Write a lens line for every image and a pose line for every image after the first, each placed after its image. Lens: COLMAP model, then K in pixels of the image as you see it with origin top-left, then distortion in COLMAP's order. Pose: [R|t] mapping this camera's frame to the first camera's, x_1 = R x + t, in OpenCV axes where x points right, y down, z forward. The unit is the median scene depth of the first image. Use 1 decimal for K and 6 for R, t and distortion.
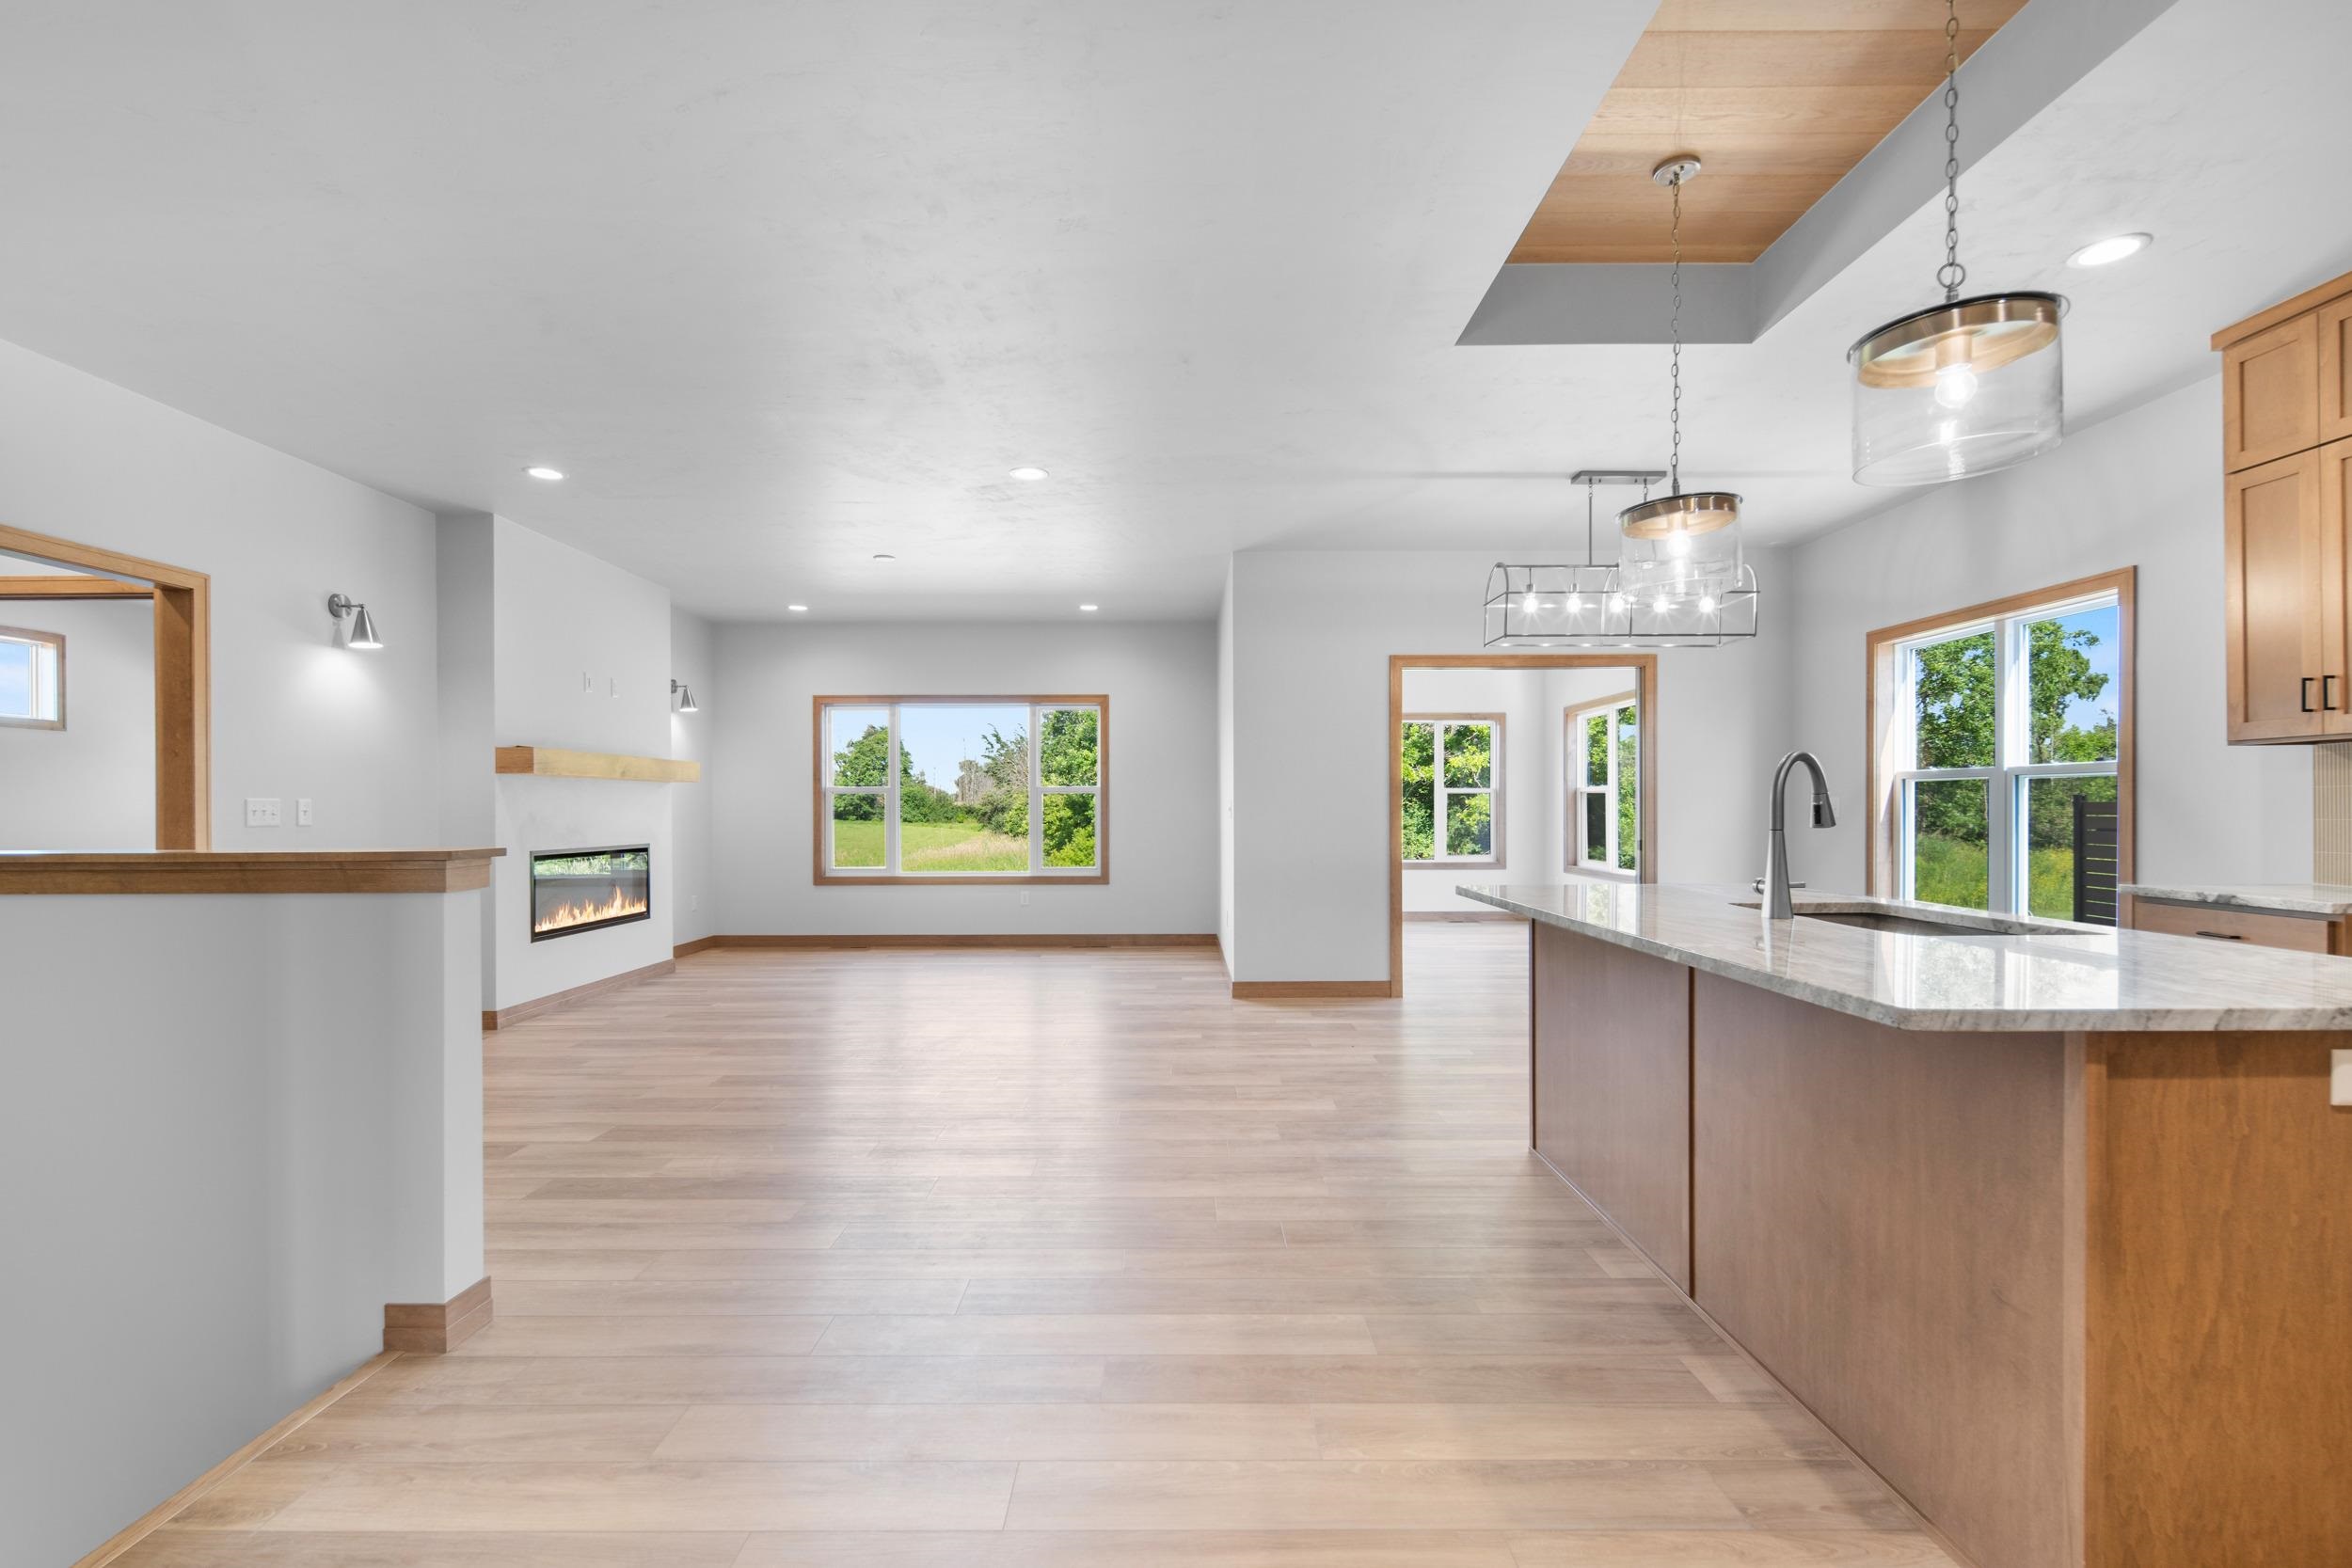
lens RADIAL K [[1050.7, 0, 1168.5], [0, 1050.7, 805.8], [0, 0, 1]] dist [0.005507, -0.001858]
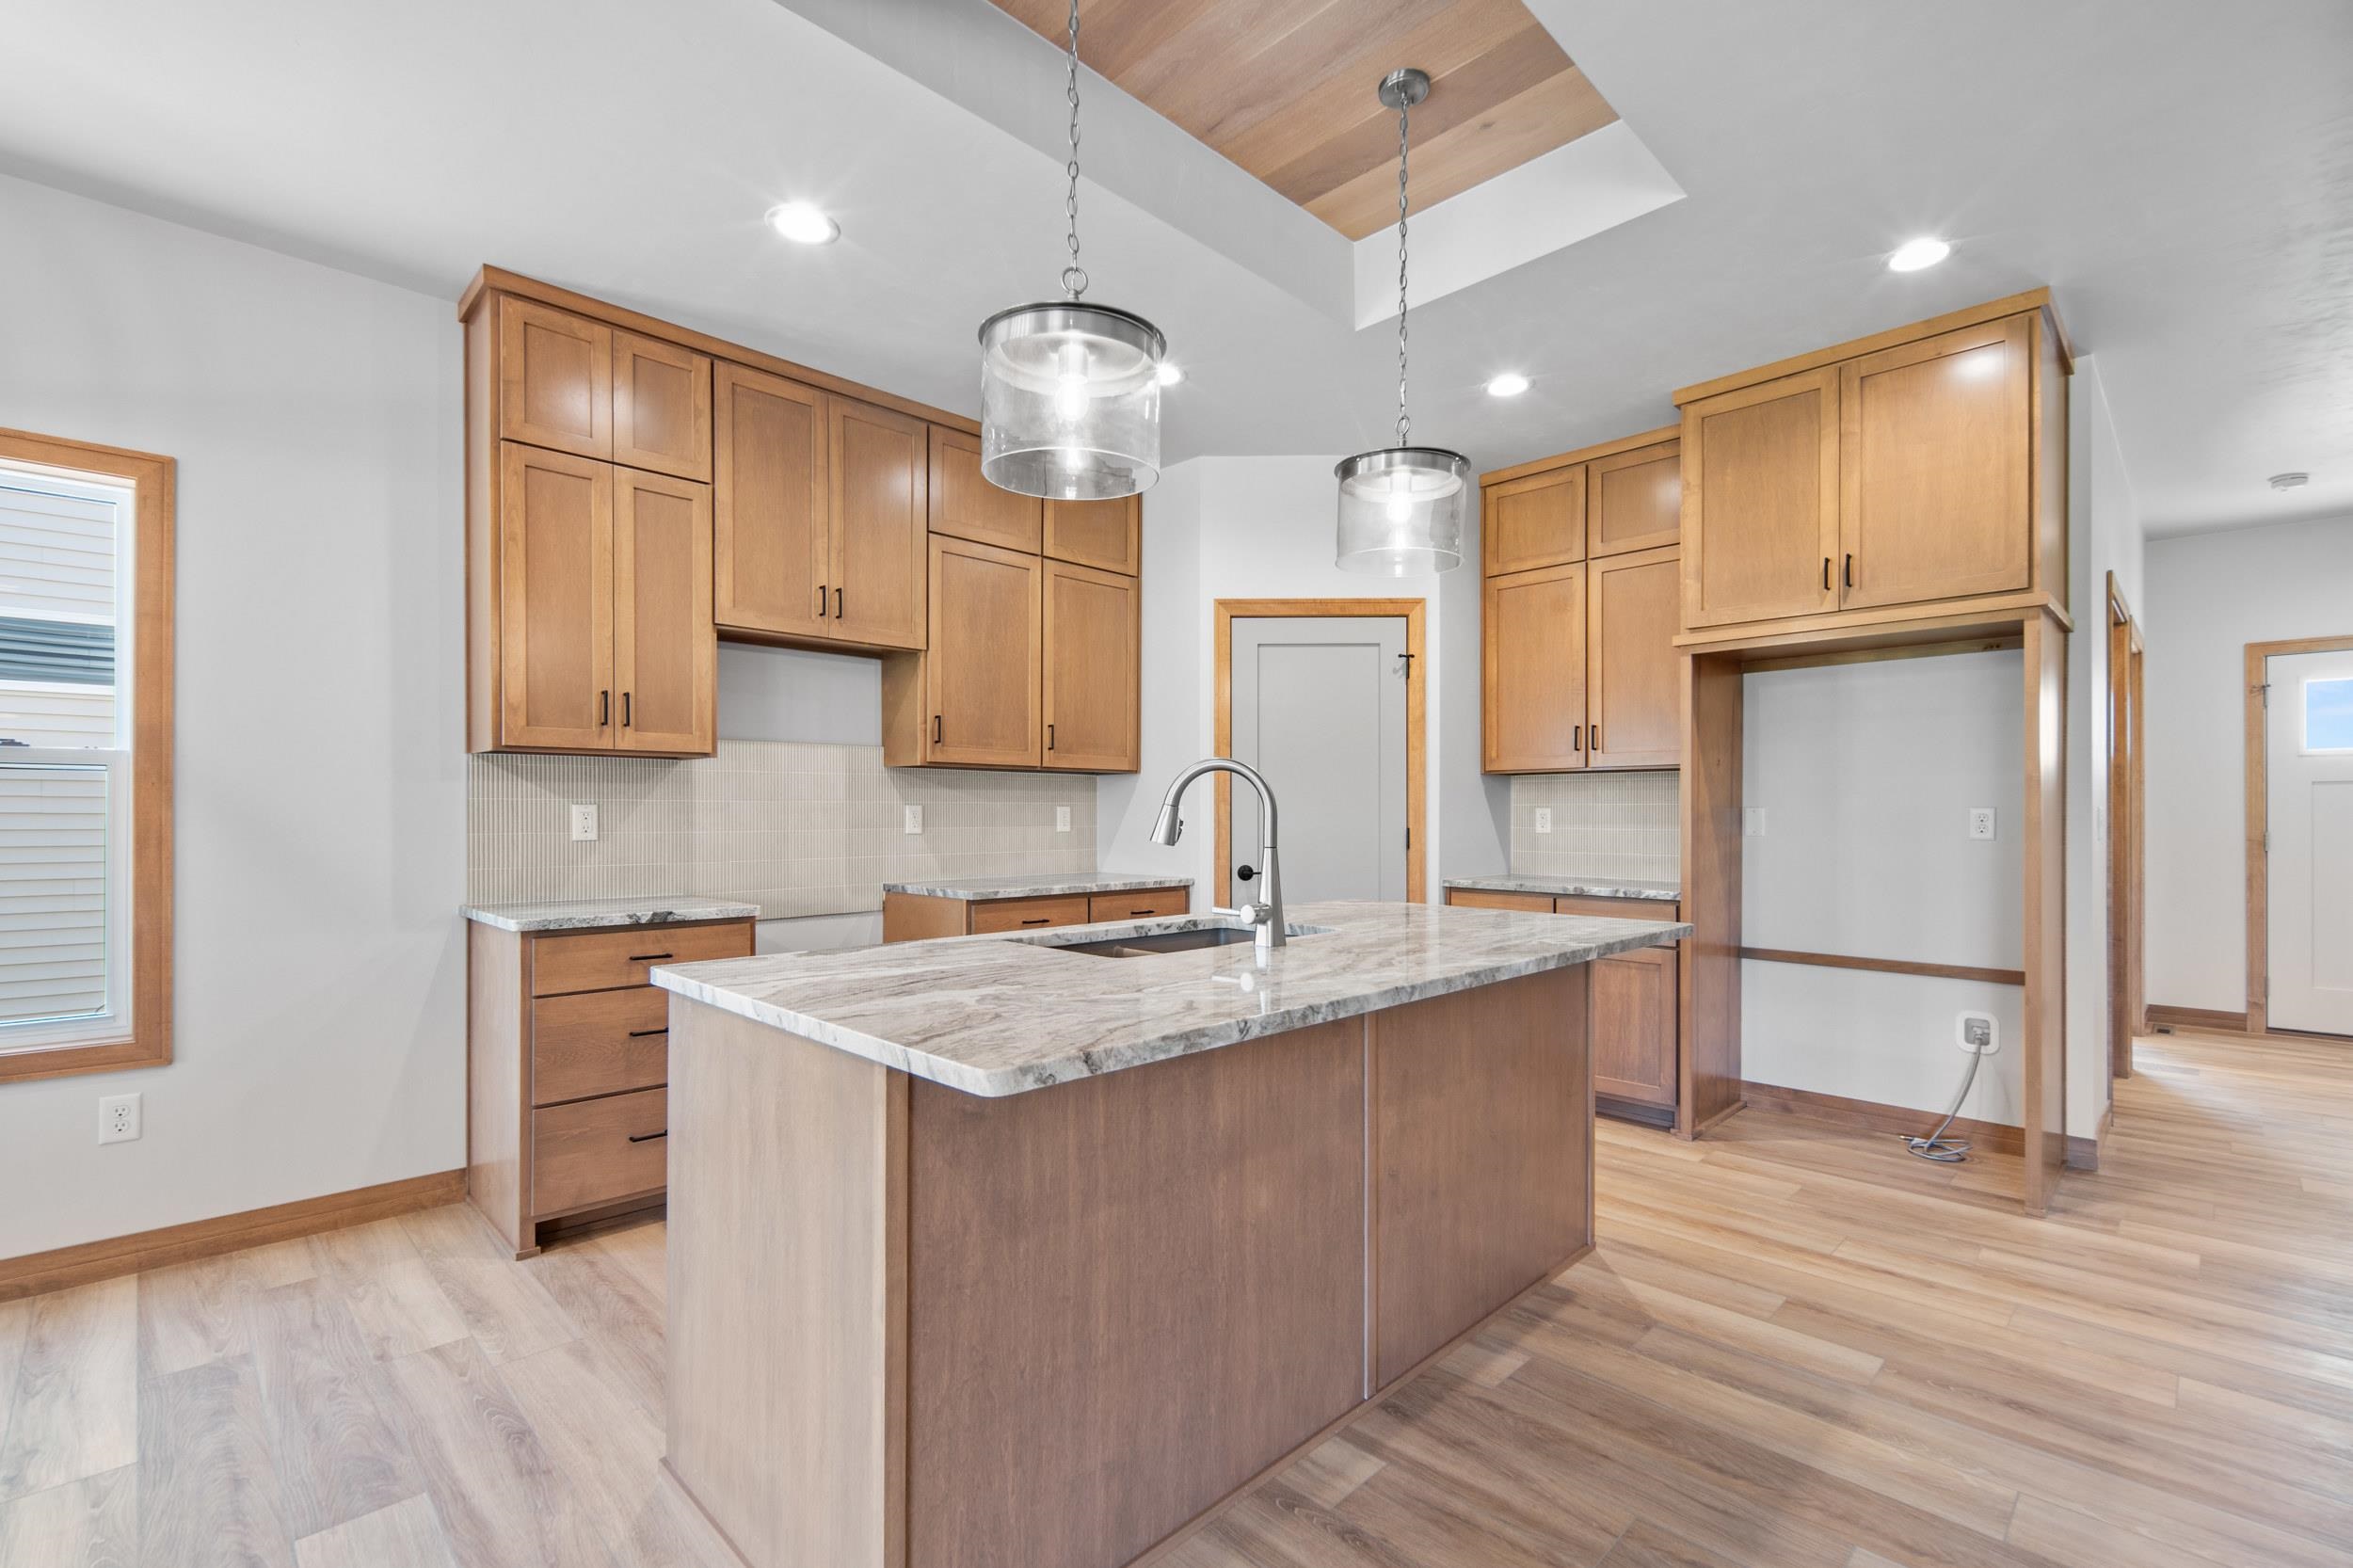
lens RADIAL K [[1051.2, 0, 1158.8], [0, 1051.2, 812.2], [0, 0, 1]] dist [0.005507, -0.001858]
pose [[-0.708498, 0.003100, 0.705706, 0.002500], [-0.000648, 0.999987, -0.005044, -0.000624], [-0.705713, -0.004031, -0.708487, 0.322706]]
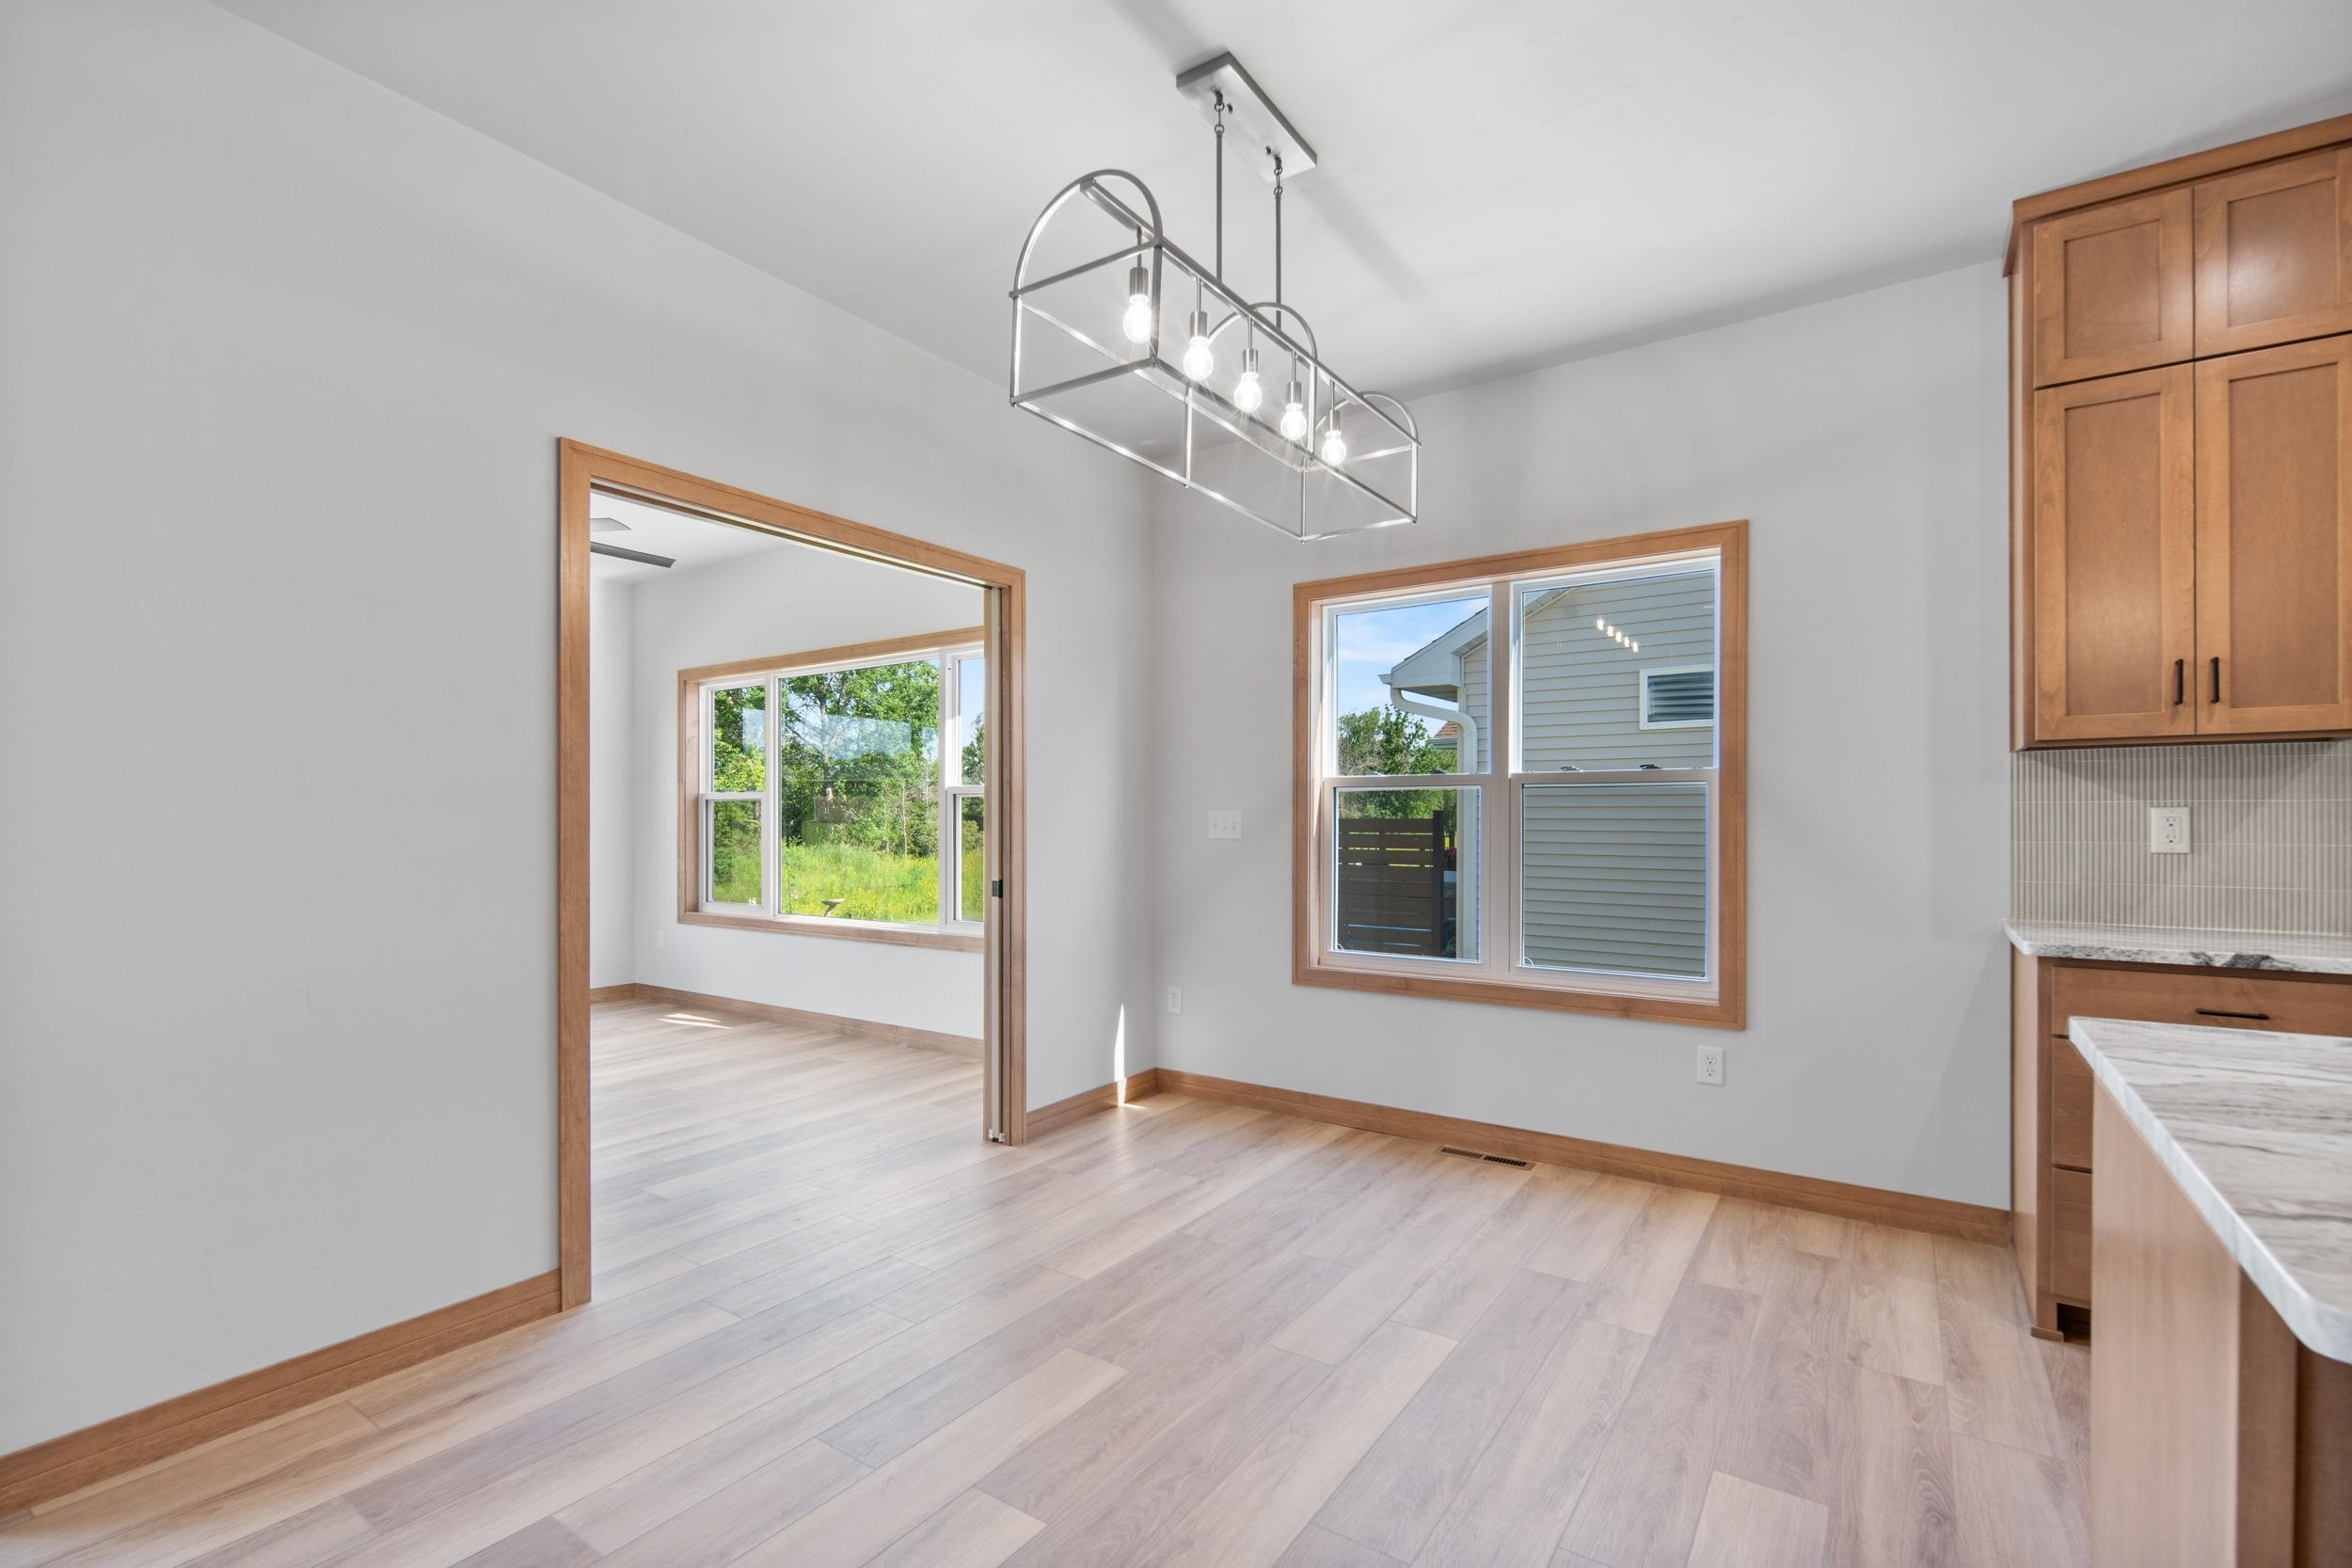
lens RADIAL K [[1050.7, 0, 1174.3], [0, 1050.7, 821.0], [0, 0, 1]] dist [0.005507, -0.001858]
pose [[0.562536, 0.001426, 0.826772, 0.008109], [-0.002404, 0.999997, -0.000090, -0.000601], [-0.826770, -0.001937, 0.562537, 0.283895]]
